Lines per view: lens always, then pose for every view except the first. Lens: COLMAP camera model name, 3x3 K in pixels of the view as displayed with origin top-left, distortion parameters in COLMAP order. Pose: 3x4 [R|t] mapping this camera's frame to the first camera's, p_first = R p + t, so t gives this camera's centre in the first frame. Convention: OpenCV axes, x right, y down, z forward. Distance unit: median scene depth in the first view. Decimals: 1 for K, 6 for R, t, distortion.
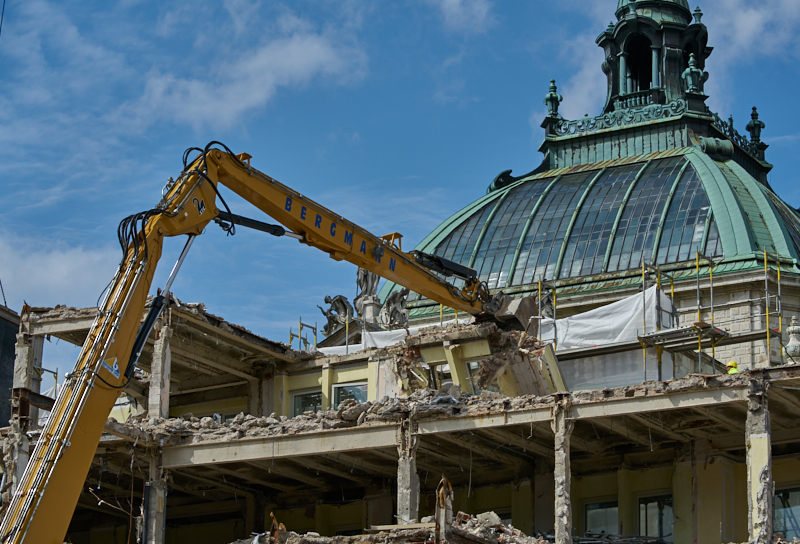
lens RADIAL K [[2243.3, 0, 425.0], [0, 2243.3, 266.1], [0, 0, 1]] dist [-0.518040, 0.544210]
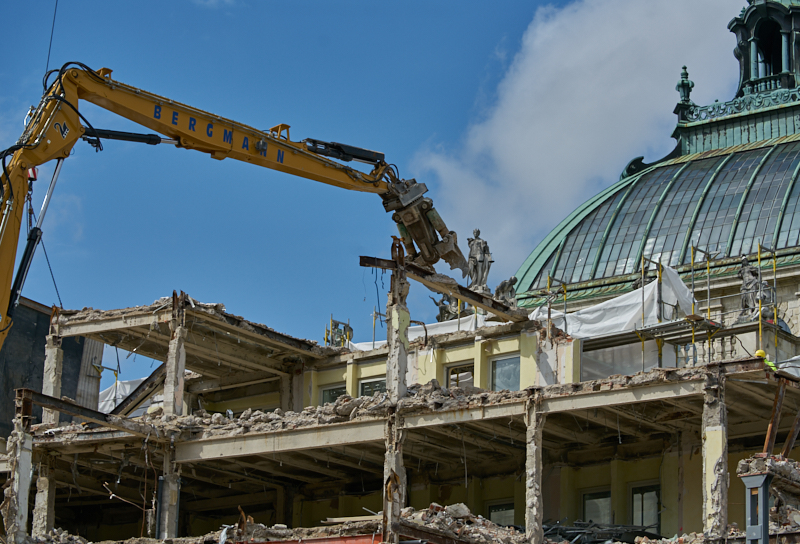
lens RADIAL K [[2243.3, 0, 425.0], [0, 2243.3, 266.1], [0, 0, 1]] dist [-0.518040, 0.544210]
pose [[0.994593, -0.017755, -0.102322, 0.098493], [0.018612, 0.999799, 0.007428, -0.006585], [0.102169, -0.009293, 0.994724, -0.026289]]
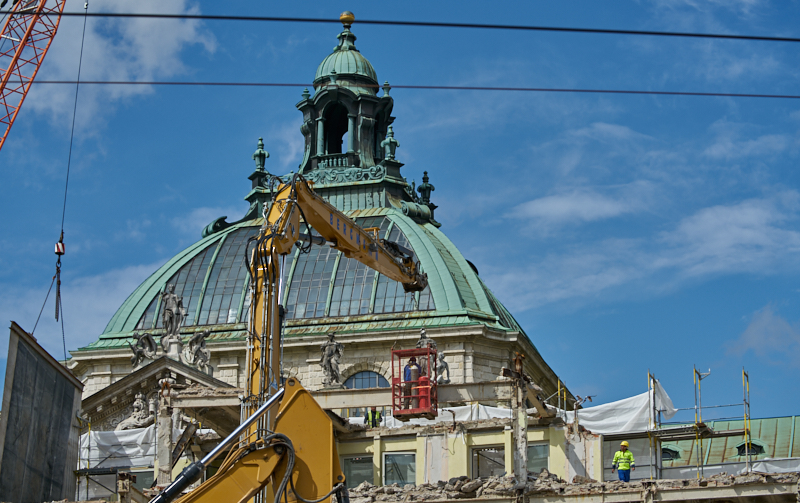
lens RADIAL K [[2127.6, 0, 400.0], [0, 2127.6, 251.5], [0, 0, 1]] dist [-0.508091, 0.693386]
pose [[0.964847, 0.062695, 0.255223, -0.346774], [-0.062840, 0.997995, -0.007594, -0.051907], [-0.255188, -0.008712, 0.966852, -0.151872]]
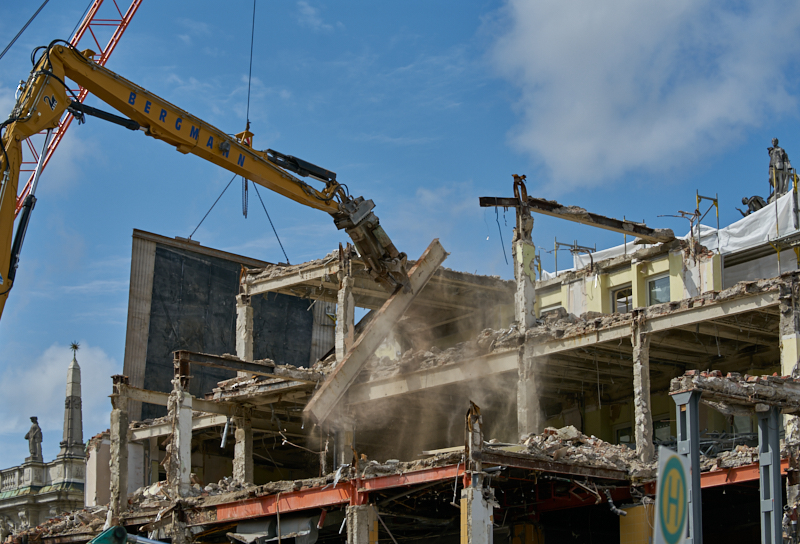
lens RADIAL K [[2243.3, 0, 425.0], [0, 2243.3, 266.1], [0, 0, 1]] dist [-0.518040, 0.544210]
pose [[0.941457, -0.101286, -0.321560, 0.261221], [0.117257, 0.992629, 0.030643, -0.007310], [0.316086, -0.066554, 0.946393, -0.040139]]
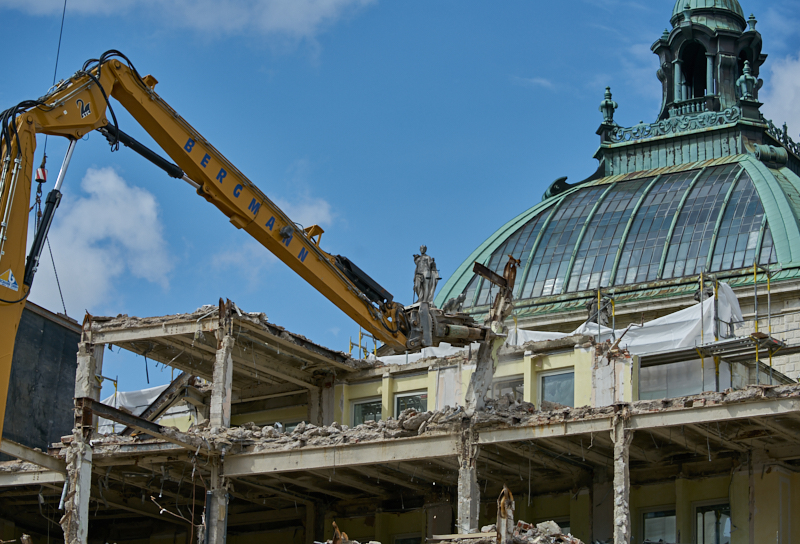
lens RADIAL K [[2243.3, 0, 425.0], [0, 2243.3, 266.1], [0, 0, 1]] dist [-0.518040, 0.544210]
pose [[0.999726, 0.001598, -0.023372, -0.003285], [-0.001636, 0.999997, -0.001575, -0.002867], [0.023369, 0.001612, 0.999726, -0.007296]]
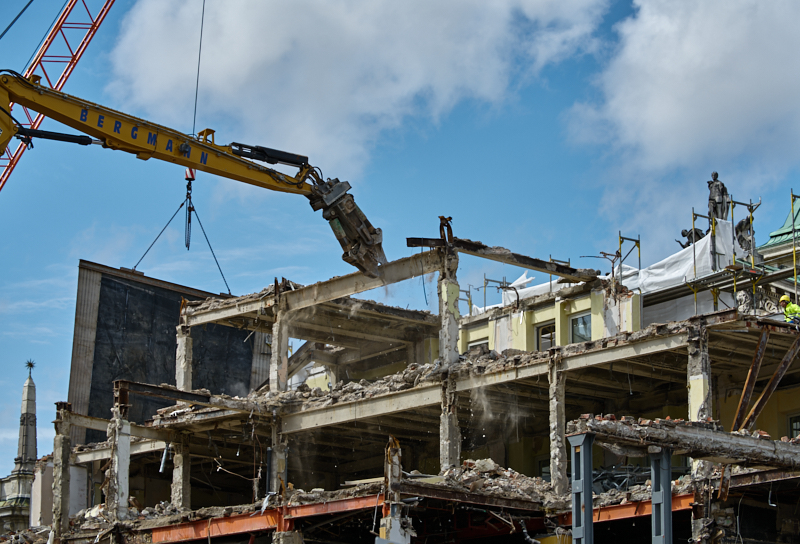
lens RADIAL K [[2243.3, 0, 425.0], [0, 2243.3, 266.1], [0, 0, 1]] dist [-0.518040, 0.544210]
pose [[0.947848, -0.091347, -0.305353, 0.290279], [0.103953, 0.994262, 0.025244, -0.016255], [0.301295, -0.055670, 0.951905, -0.075361]]
